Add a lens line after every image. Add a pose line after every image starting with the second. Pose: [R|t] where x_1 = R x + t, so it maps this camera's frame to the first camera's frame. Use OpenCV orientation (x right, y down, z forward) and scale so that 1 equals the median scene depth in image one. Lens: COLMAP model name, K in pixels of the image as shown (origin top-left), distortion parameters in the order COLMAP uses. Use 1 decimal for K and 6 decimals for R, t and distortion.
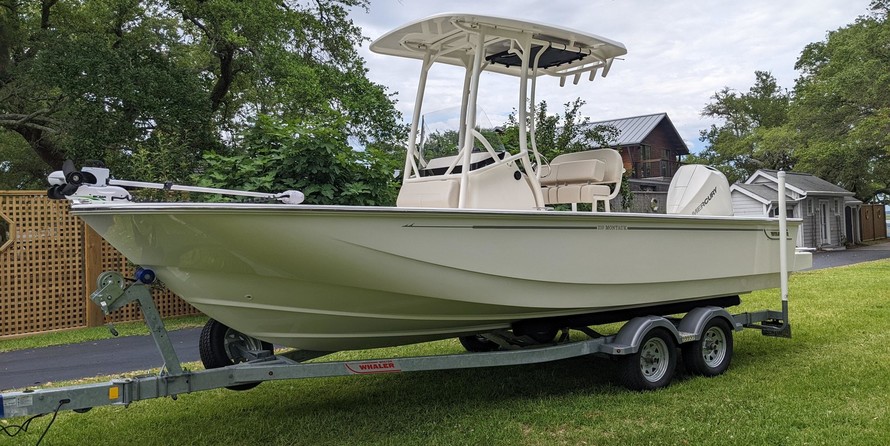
lens RADIAL K [[715.6, 0, 445.0], [0, 715.6, 223.0], [0, 0, 1]] dist [0.027243, -0.002837]
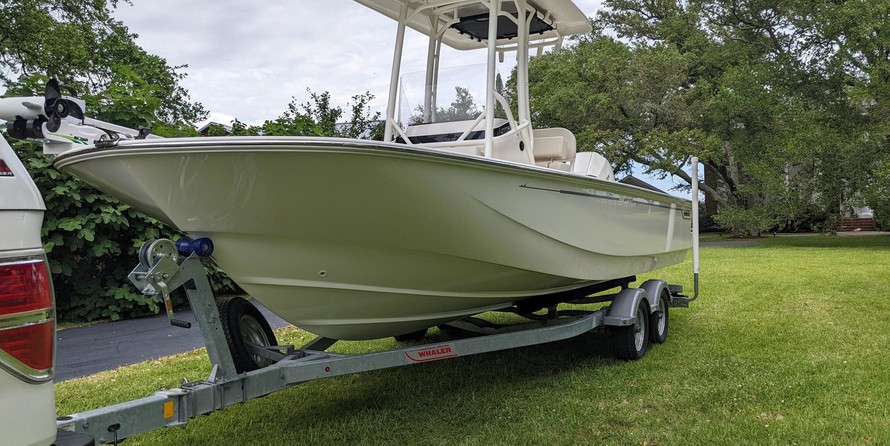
lens RADIAL K [[713.1, 0, 445.0], [0, 713.1, 252.1], [0, 0, 1]] dist [0.091954, -0.204630]
pose [[0.898894, -0.014640, 0.437921, -0.312063], [0.002709, 0.999608, 0.027857, 0.036317], [-0.438158, -0.023854, 0.898582, 0.145596]]
